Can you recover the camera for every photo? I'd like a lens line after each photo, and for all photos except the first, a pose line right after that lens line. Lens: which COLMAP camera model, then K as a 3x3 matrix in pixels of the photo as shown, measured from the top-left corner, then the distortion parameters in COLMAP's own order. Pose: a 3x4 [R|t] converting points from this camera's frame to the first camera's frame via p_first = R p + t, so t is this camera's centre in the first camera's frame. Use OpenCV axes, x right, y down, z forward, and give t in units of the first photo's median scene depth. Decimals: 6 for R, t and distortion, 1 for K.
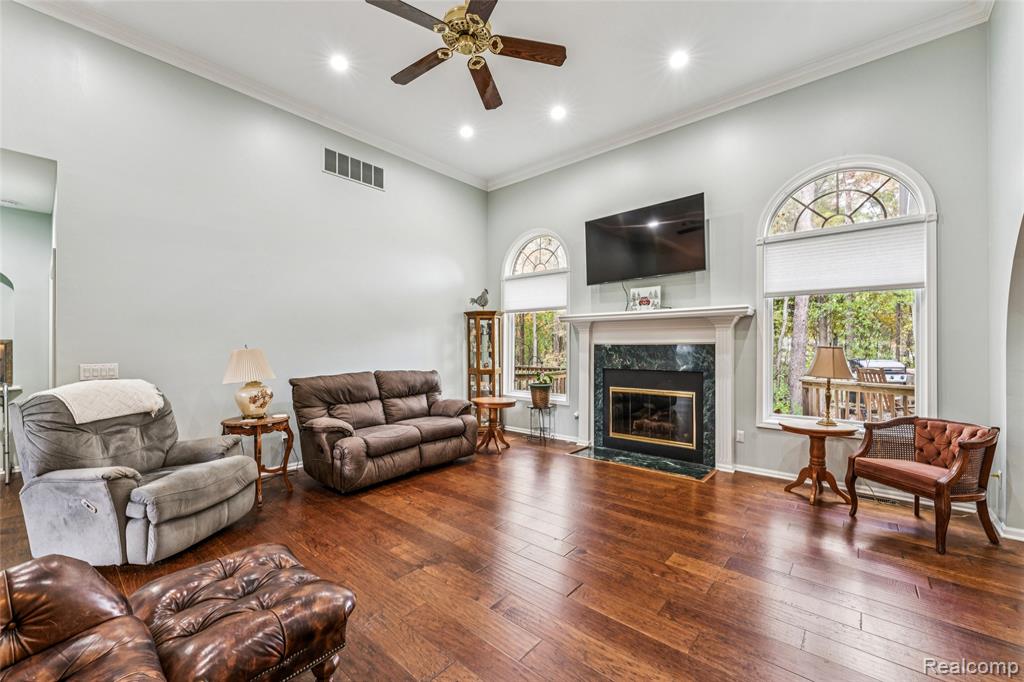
lens RADIAL K [[418.6, 0, 515.5], [0, 418.6, 345.3], [0, 0, 1]] dist [-0.004064, 0.000751]
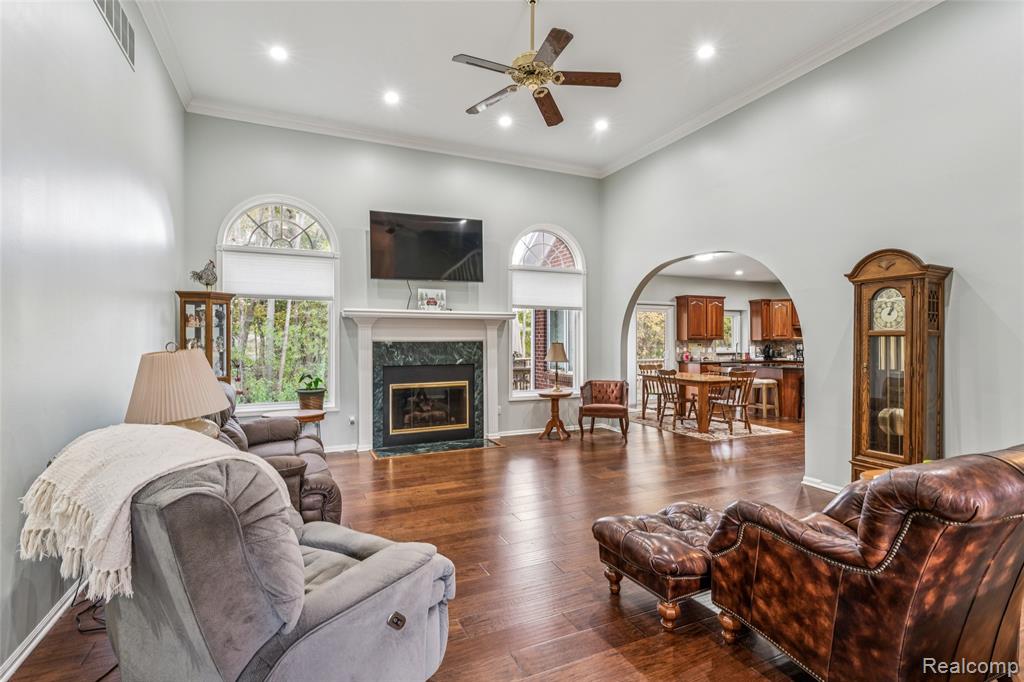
lens RADIAL K [[518.9, 0, 488.2], [0, 518.9, 341.5], [0, 0, 1]] dist [0.001940, 0.000010]
pose [[0.406568, 0.000214, 0.913621, -0.863372], [0.003114, 0.999994, -0.001620, 0.001003], [-0.913615, 0.003504, 0.406565, 0.312964]]
